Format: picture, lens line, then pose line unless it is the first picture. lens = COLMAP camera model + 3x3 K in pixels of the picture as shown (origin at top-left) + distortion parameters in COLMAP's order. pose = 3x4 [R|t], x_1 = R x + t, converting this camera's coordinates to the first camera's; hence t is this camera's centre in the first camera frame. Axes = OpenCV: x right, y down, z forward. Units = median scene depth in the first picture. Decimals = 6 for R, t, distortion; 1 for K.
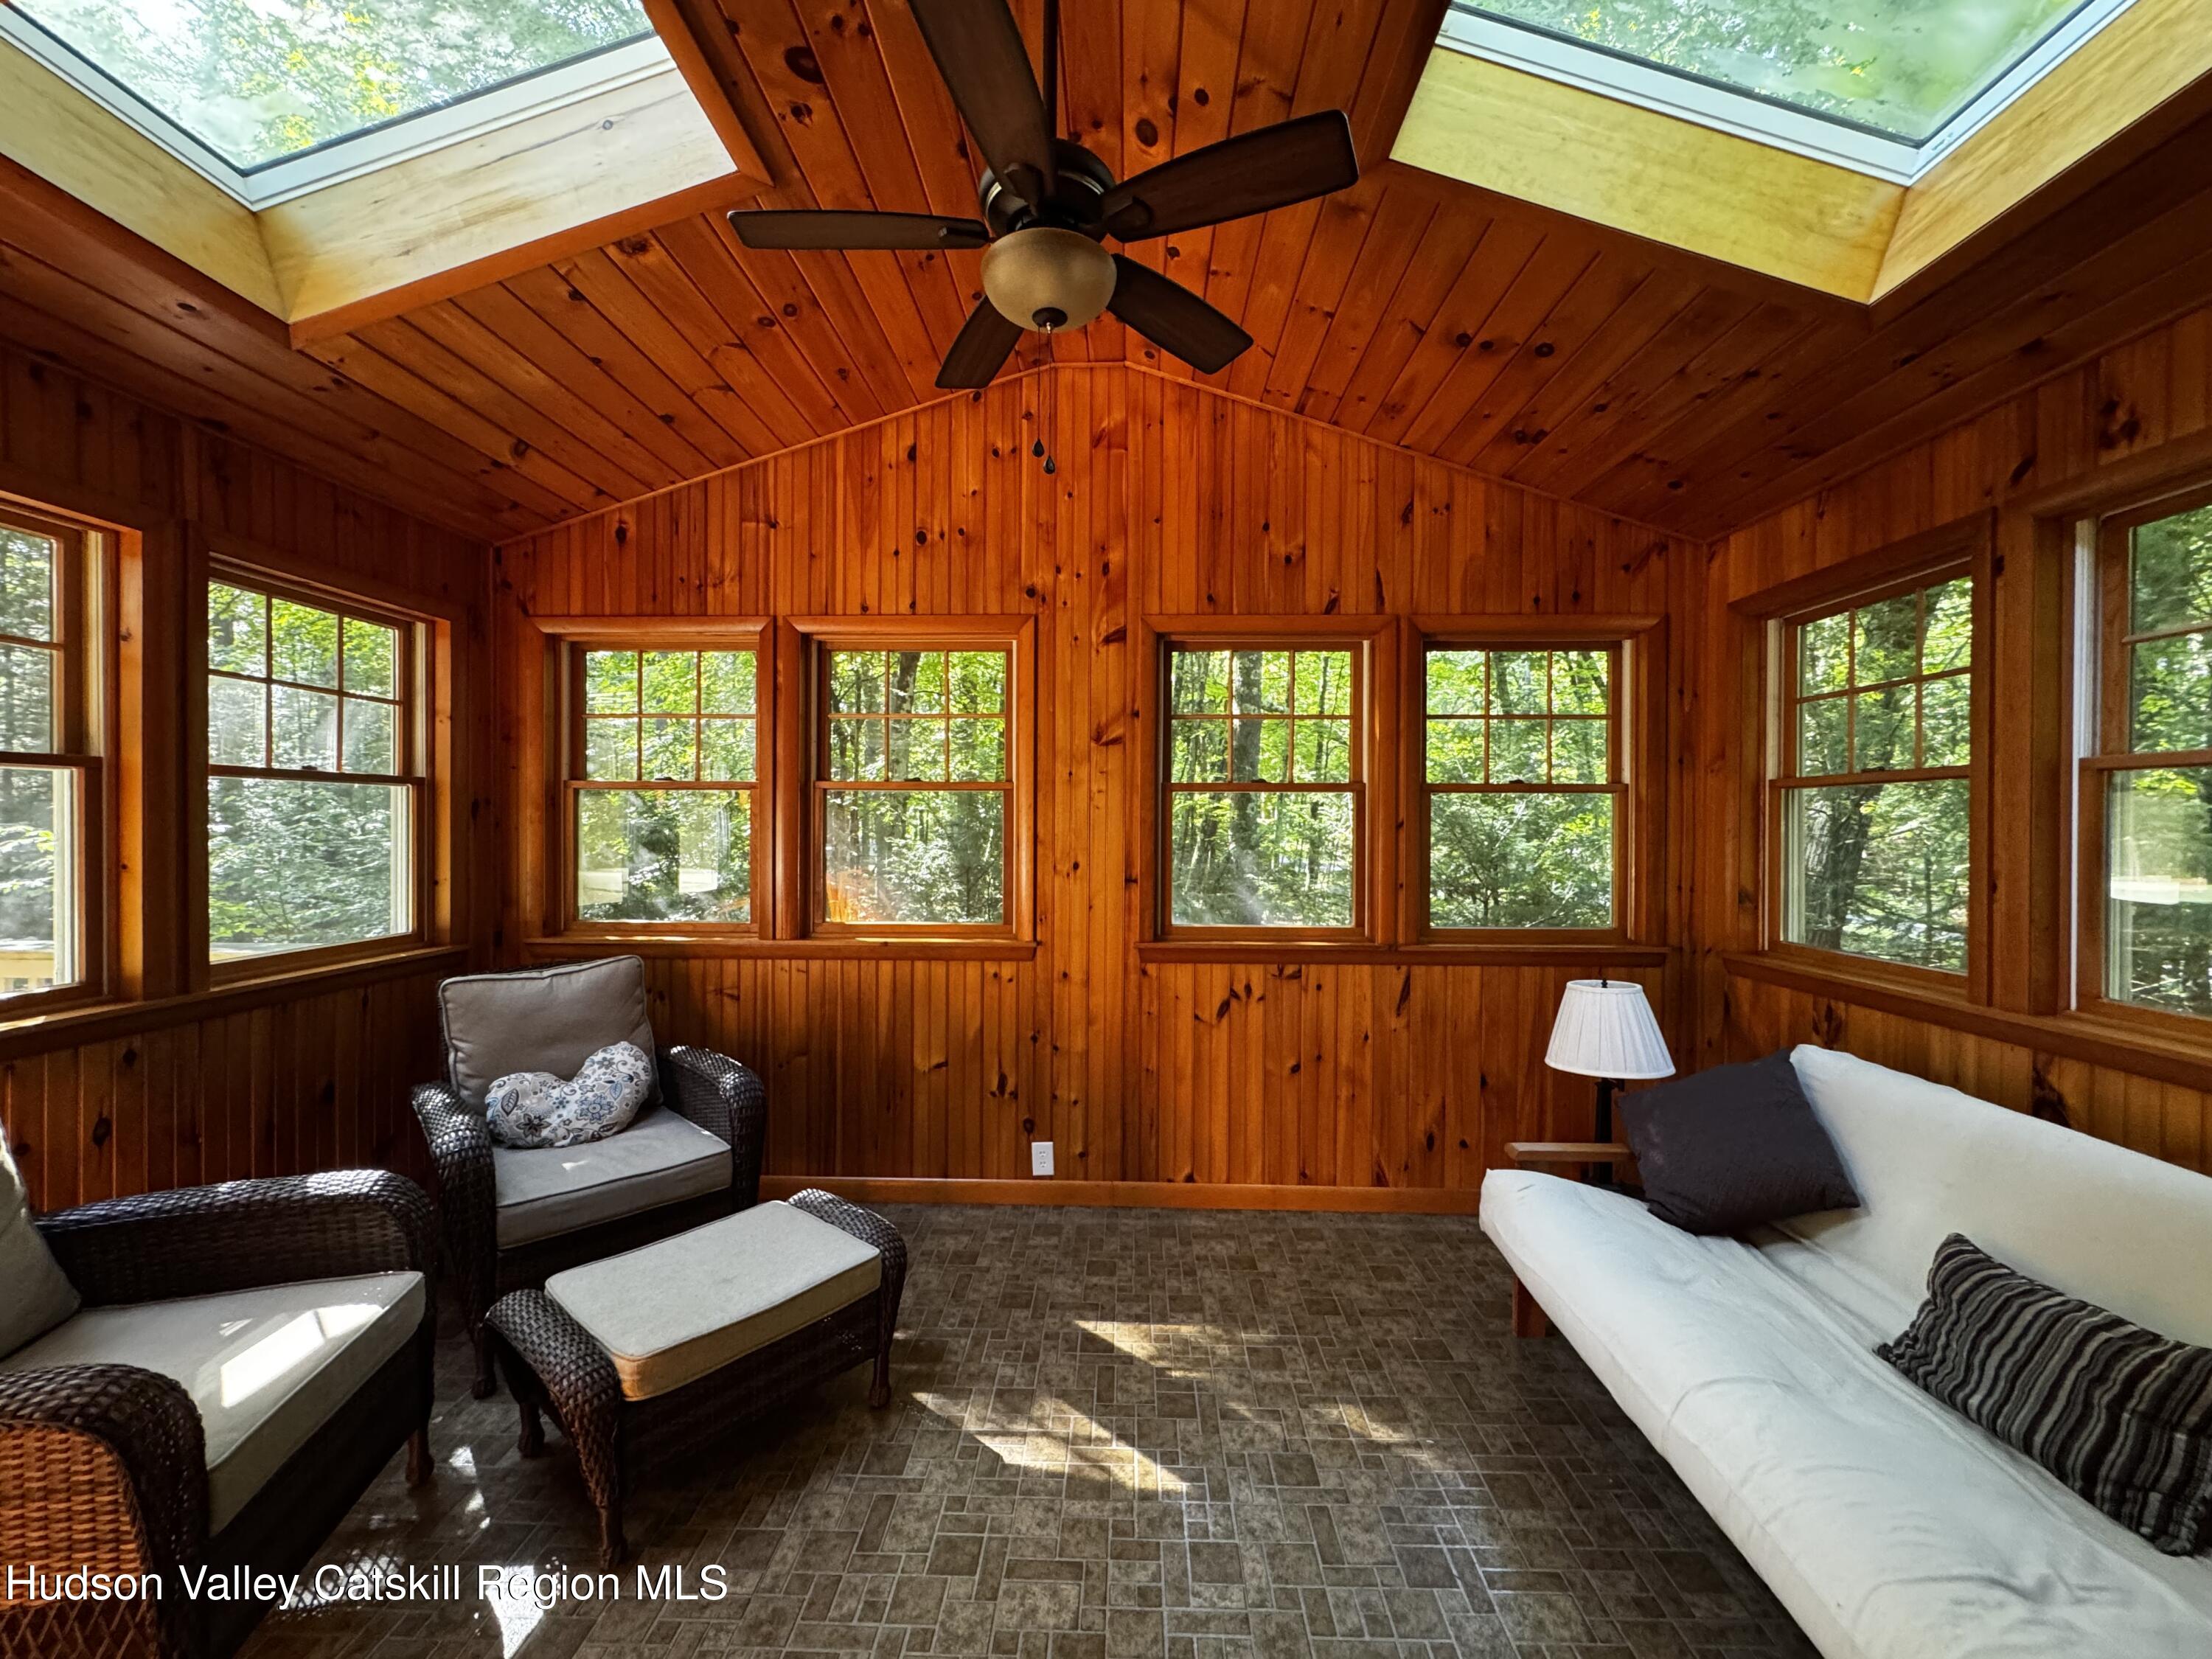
lens RADIAL K [[880.7, 0, 1108.2], [0, 880.7, 829.6], [0, 0, 1]] dist [-0.000904, -0.000326]
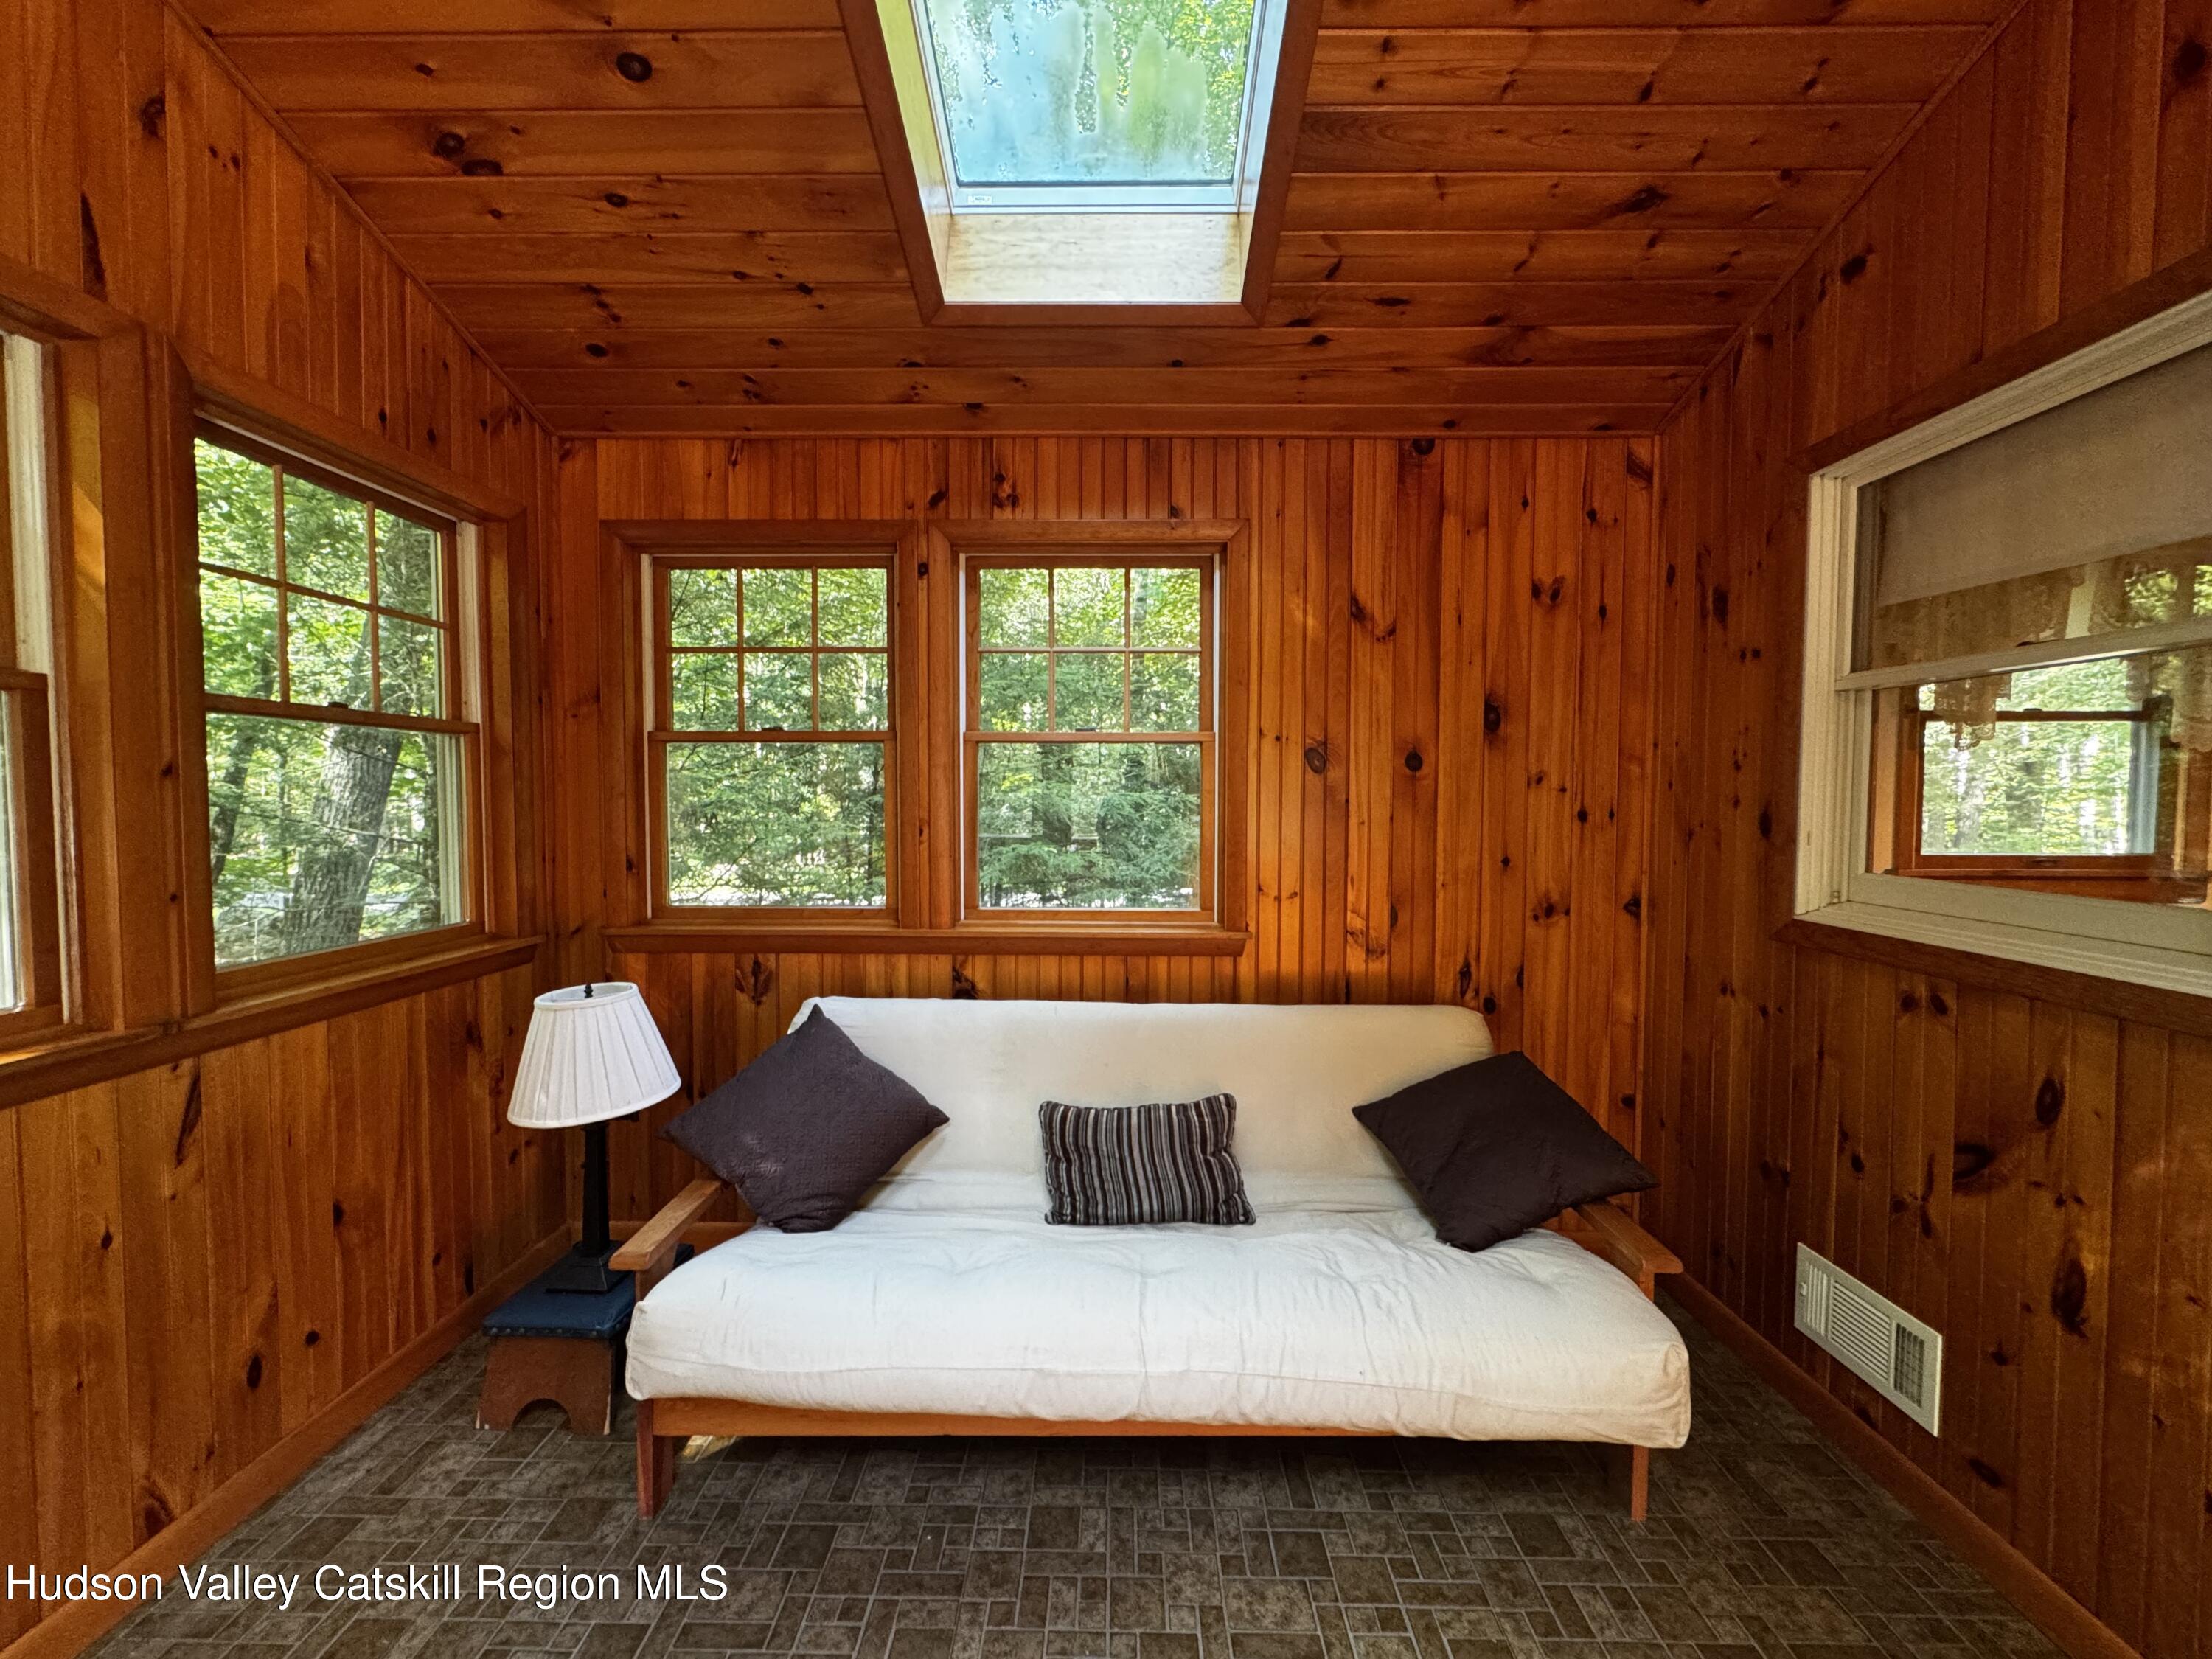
lens RADIAL K [[880.7, 0, 1108.2], [0, 880.7, 829.6], [0, 0, 1]] dist [-0.000904, -0.000326]
pose [[-0.008342, -0.040803, 0.999132, -0.170817], [0.002938, 0.999162, 0.040829, 0.009258], [-0.999961, 0.003276, -0.008215, 0.546783]]
